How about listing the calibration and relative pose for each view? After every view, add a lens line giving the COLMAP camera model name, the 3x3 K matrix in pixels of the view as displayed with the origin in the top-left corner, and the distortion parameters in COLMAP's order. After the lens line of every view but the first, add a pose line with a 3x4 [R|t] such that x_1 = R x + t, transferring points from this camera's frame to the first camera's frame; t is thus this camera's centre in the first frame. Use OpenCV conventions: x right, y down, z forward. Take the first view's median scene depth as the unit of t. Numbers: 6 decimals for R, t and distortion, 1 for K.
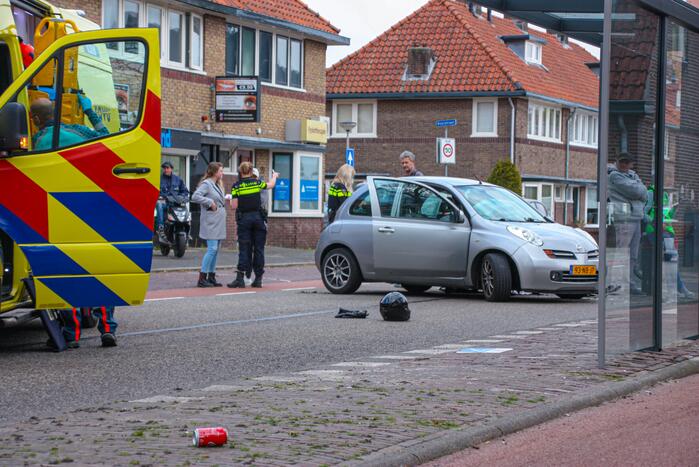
lens RADIAL K [[1732.5, 0, 349.5], [0, 1732.5, 233.5], [0, 0, 1]] dist [0.396924, 0.025603]
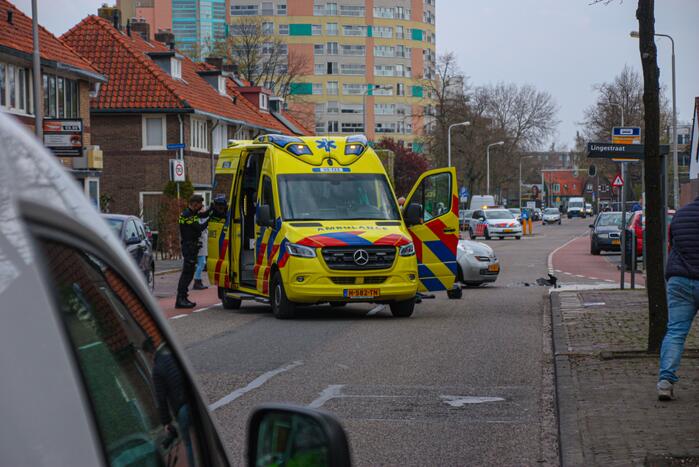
lens RADIAL K [[2192.4, 0, 349.5], [0, 2192.4, 233.5], [0, 0, 1]] dist [0.744947, 0.210094]
pose [[0.950145, -0.031163, 0.310246, -0.237989], [0.029594, 0.999514, 0.009764, -0.013366], [-0.310400, -0.000096, 0.950606, -0.351304]]
